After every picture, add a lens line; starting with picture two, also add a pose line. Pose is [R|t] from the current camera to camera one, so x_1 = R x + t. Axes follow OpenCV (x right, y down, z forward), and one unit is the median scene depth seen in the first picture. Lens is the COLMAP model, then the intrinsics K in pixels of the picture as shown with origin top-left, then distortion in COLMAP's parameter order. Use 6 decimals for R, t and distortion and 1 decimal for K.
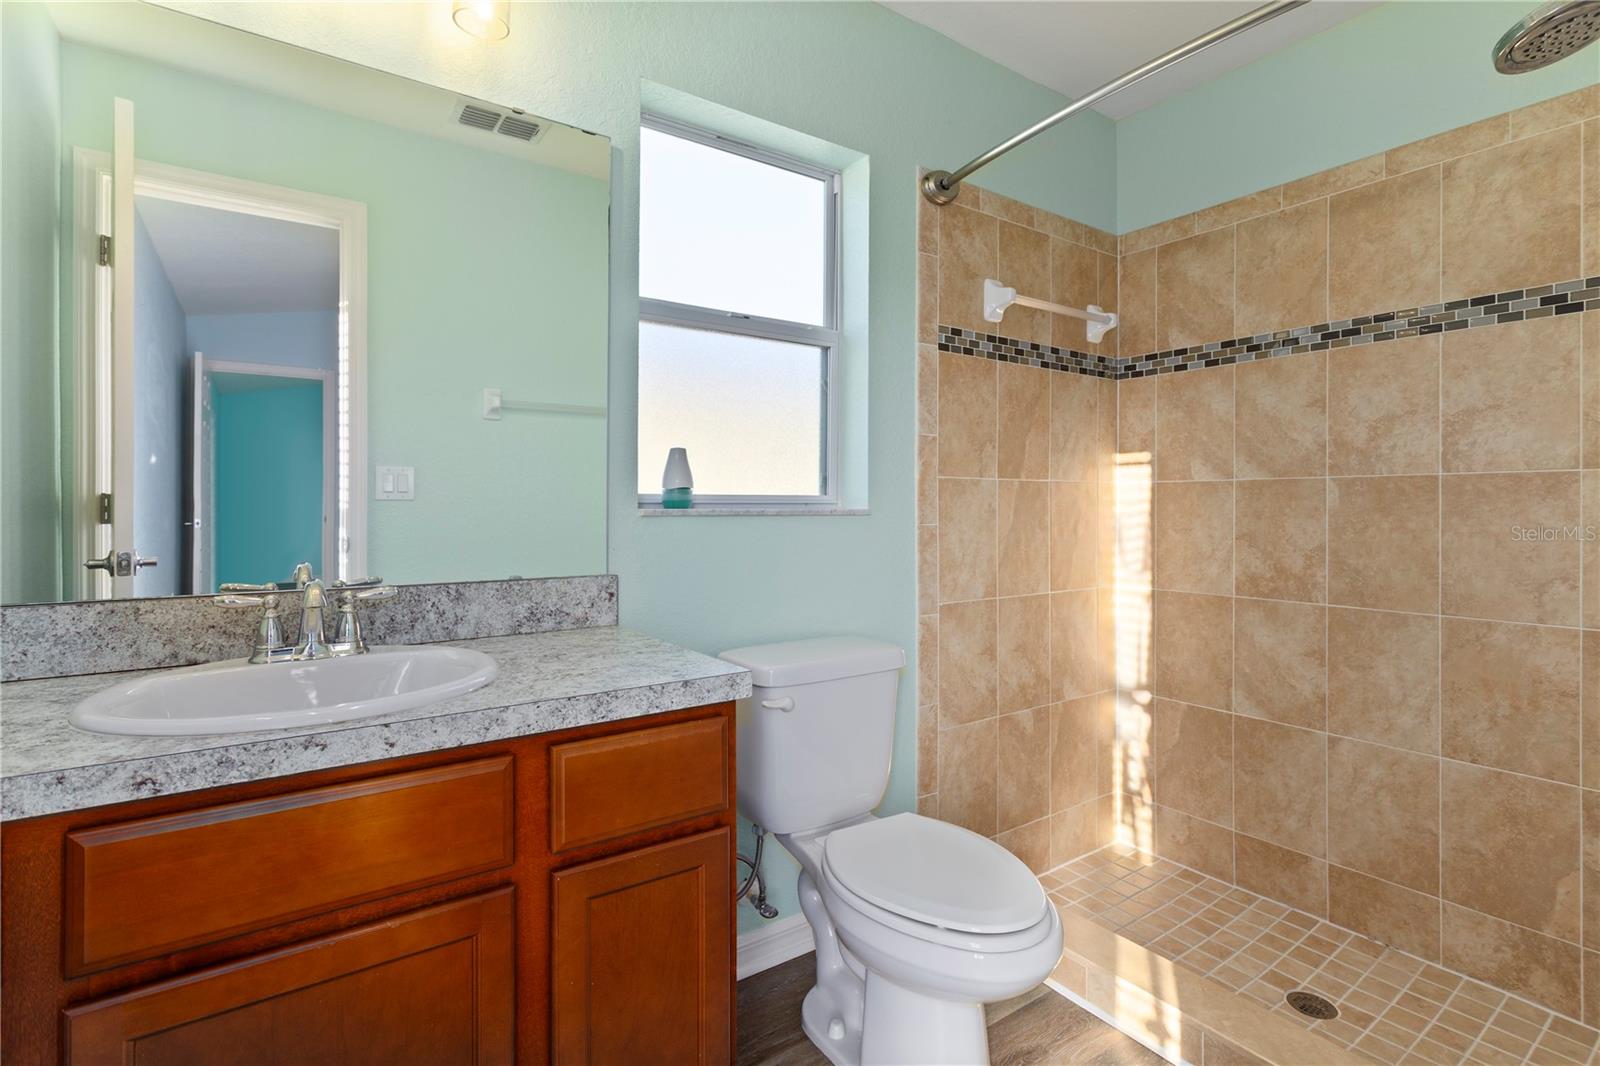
lens RADIAL K [[775.2, 0, 804.4], [0, 775.2, 525.3], [0, 0, 1]] dist [-0.053566, 0.031324]
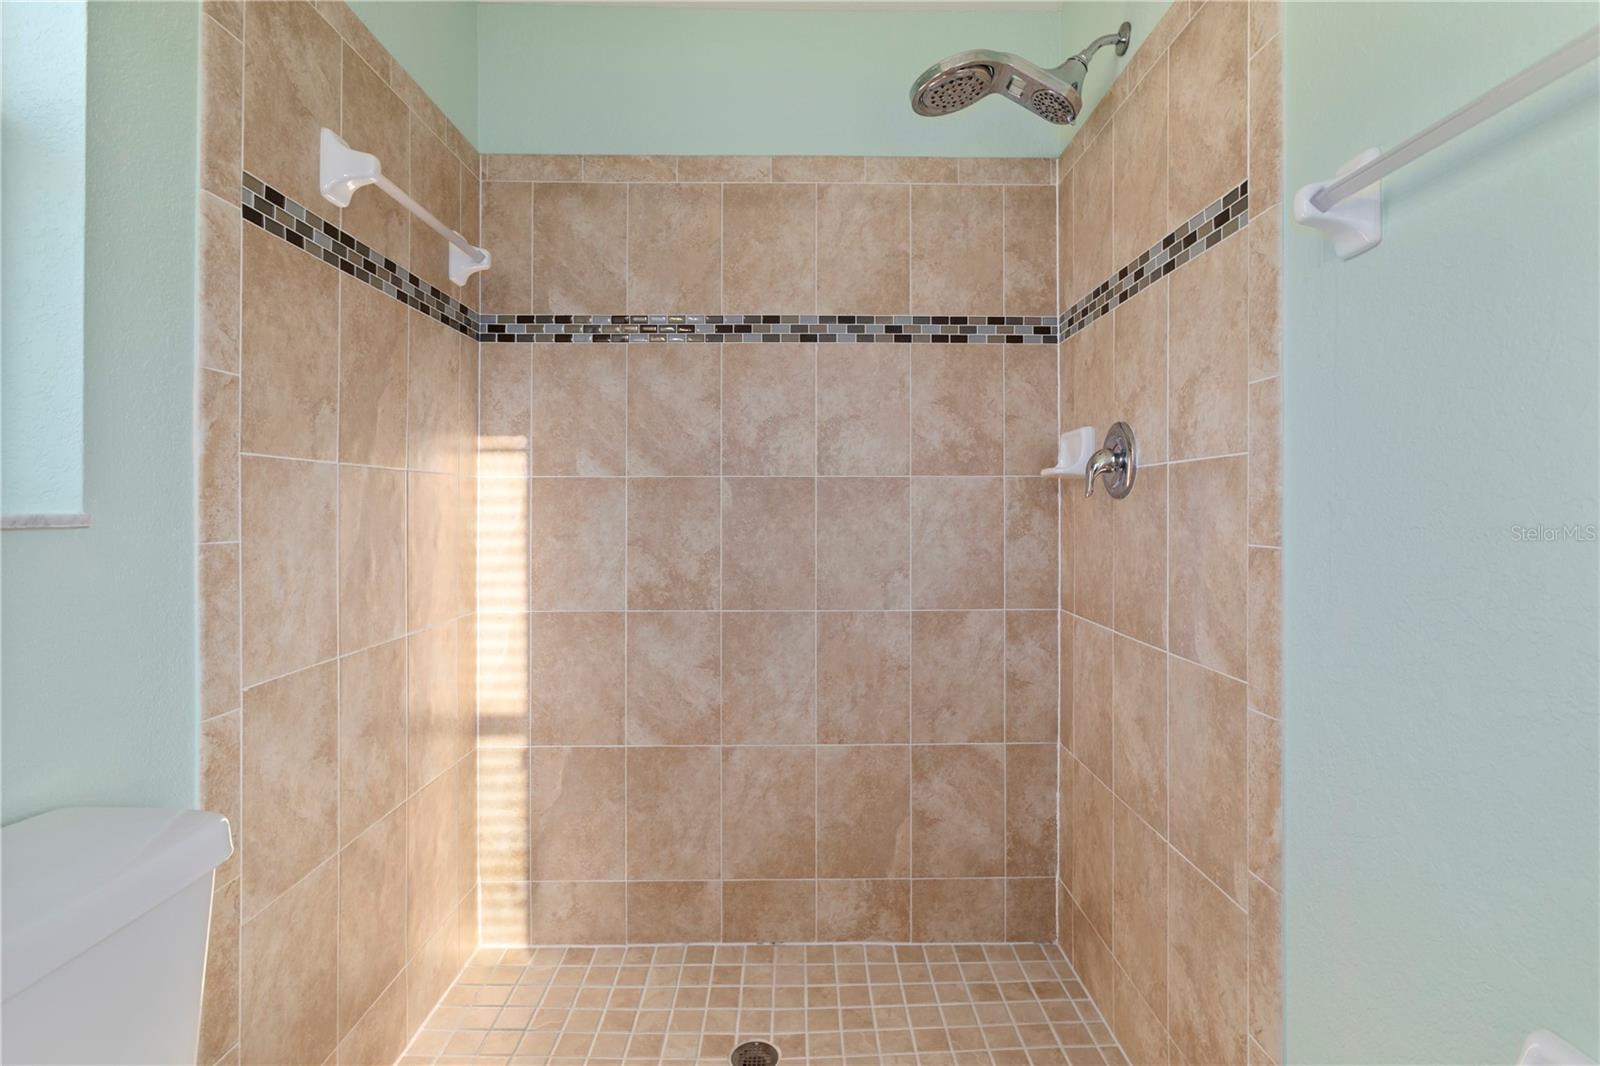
lens RADIAL K [[761.7, 0, 804.7], [0, 761.7, 506.2], [0, 0, 1]] dist [-0.006161, 0.000250]
pose [[0.560825, 0.001027, 0.827934, -0.043790], [0.020598, 0.999672, -0.015193, -0.009523], [-0.827678, 0.025574, 0.560620, 0.379811]]
